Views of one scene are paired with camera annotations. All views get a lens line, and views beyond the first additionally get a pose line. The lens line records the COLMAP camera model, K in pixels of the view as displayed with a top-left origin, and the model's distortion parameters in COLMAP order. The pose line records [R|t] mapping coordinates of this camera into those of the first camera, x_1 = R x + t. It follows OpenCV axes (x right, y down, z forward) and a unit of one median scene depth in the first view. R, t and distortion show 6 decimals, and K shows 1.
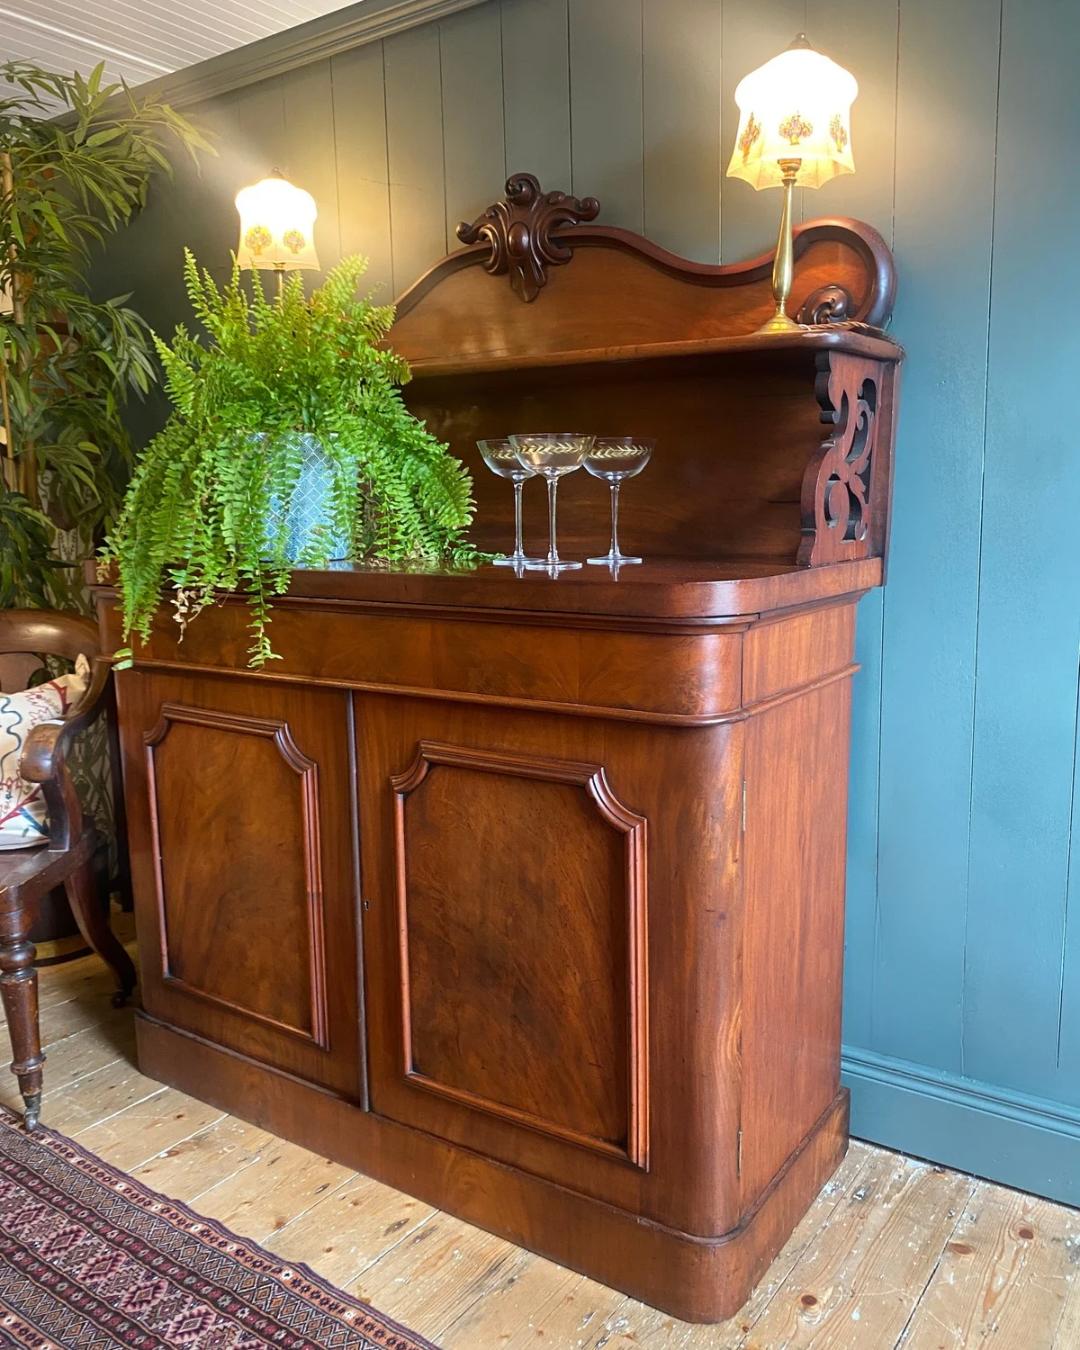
lens RADIAL K [[1106.3, 0, 524.5], [0, 1106.3, 682.0], [0, 0, 1]] dist [0.004316, -0.001775]
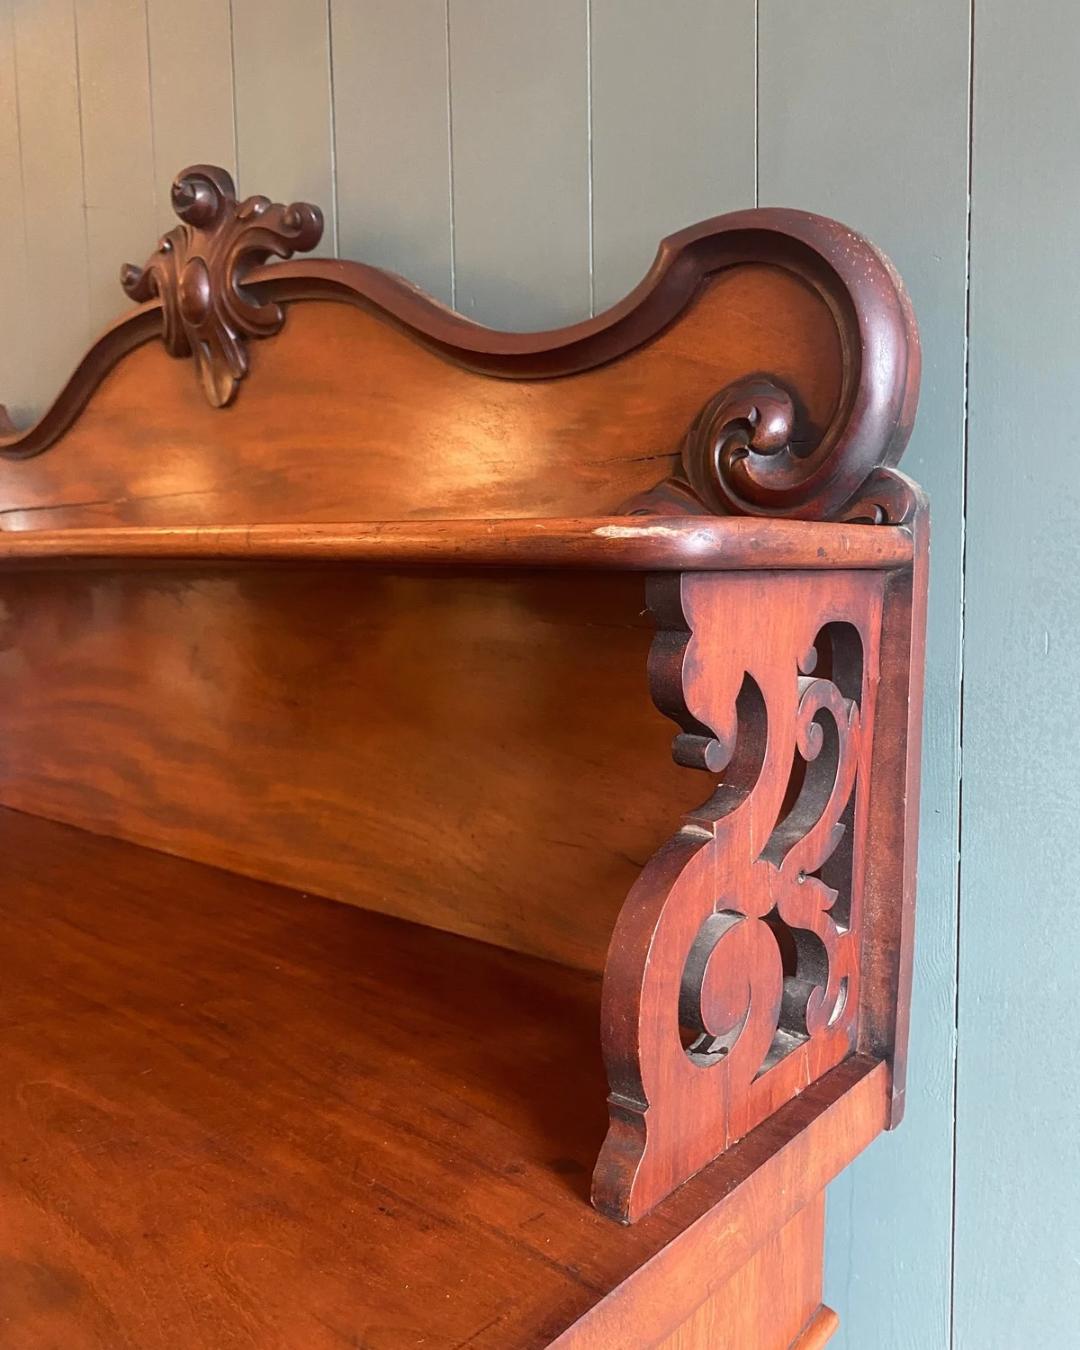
lens RADIAL K [[1102.3, 0, 543.2], [0, 1102.3, 668.9], [0, 0, 1]] dist [0.006507, -0.013879]
pose [[0.996672, 0.012037, -0.080626, 0.231662], [-0.017876, 0.997237, -0.072097, -0.218798], [0.079535, 0.073298, 0.994134, 0.594835]]
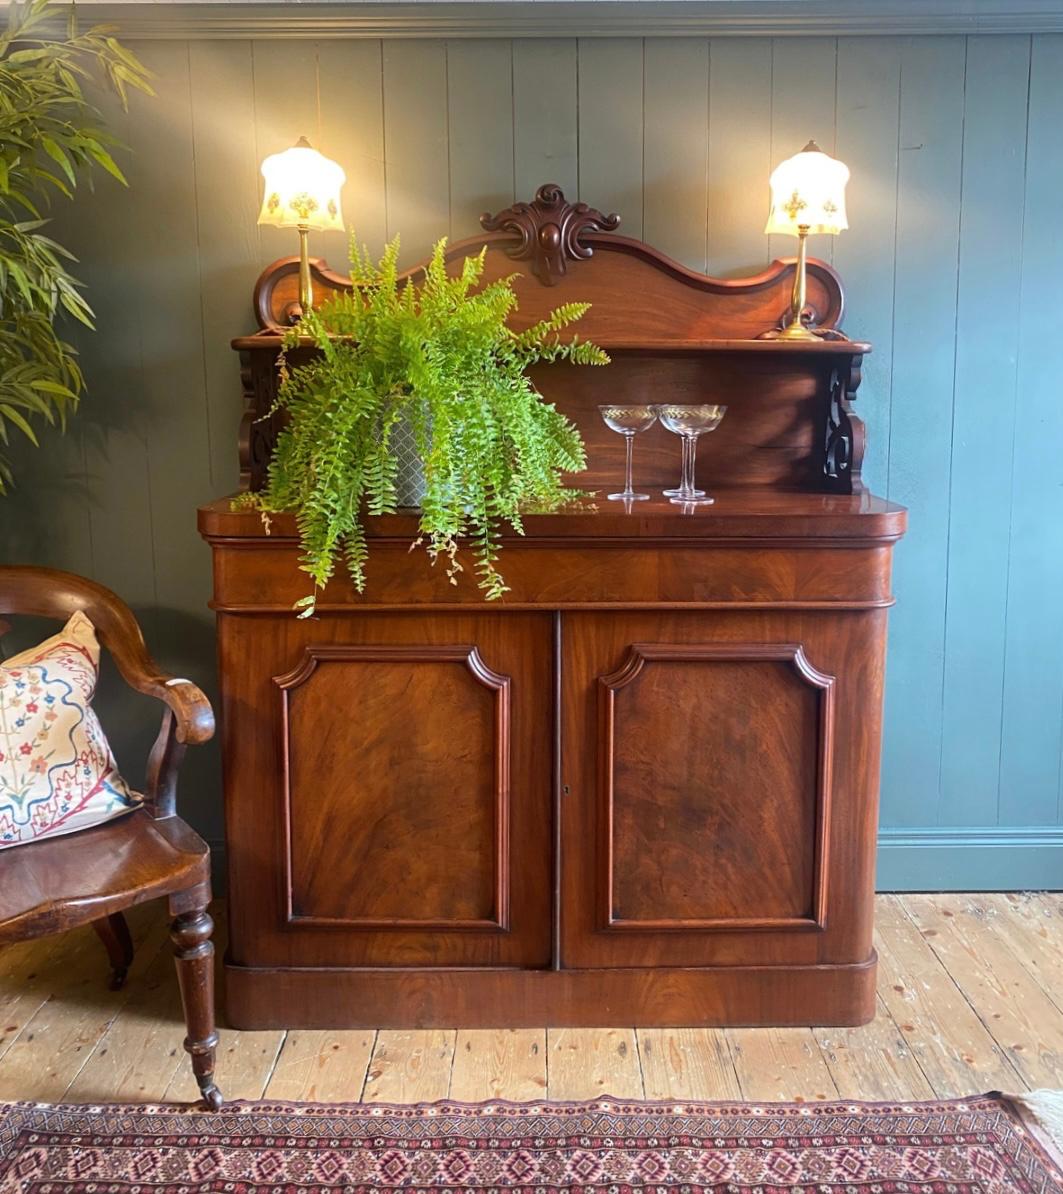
lens RADIAL K [[1099.5, 0, 529.1], [0, 1099.5, 522.8], [0, 0, 1]] dist [0.007392, -0.006535]
pose [[0.810801, -0.056266, 0.582611, -0.883002], [0.083592, 0.996297, -0.020113, -0.068056], [-0.579322, 0.065009, 0.812502, 0.043805]]
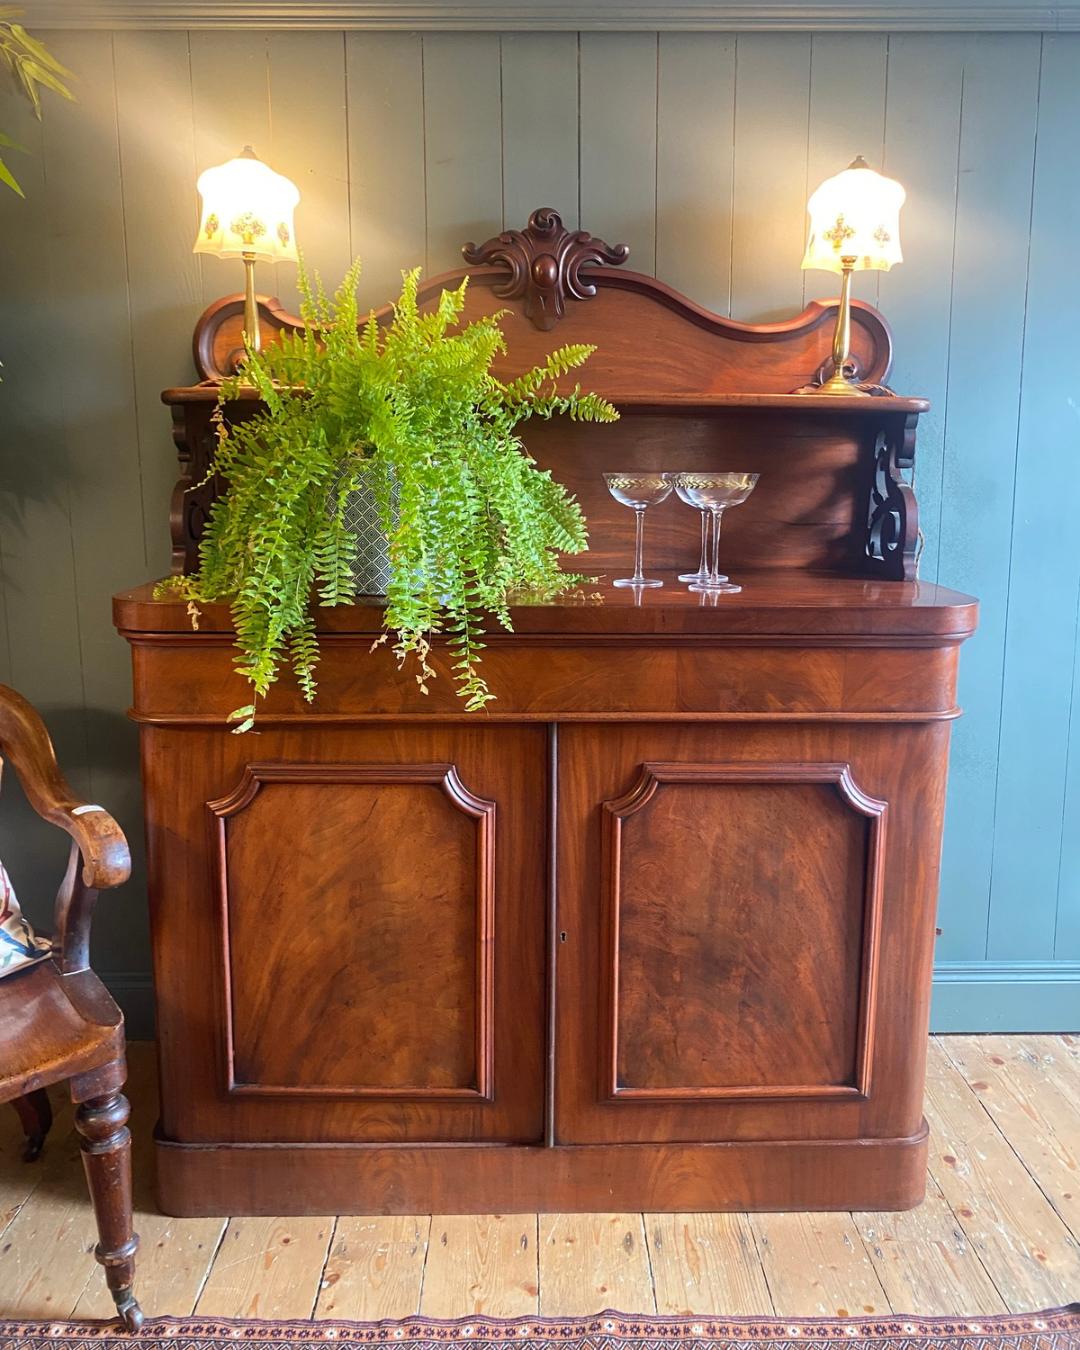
lens RADIAL K [[1095.1, 0, 528.0], [0, 1095.1, 635.2], [0, 0, 1]] dist [-0.001540, 0.001210]
pose [[0.806721, -0.072777, 0.586434, -0.751825], [0.080152, 0.996692, 0.013430, -0.087038], [-0.585471, 0.036169, 0.809886, 0.223306]]
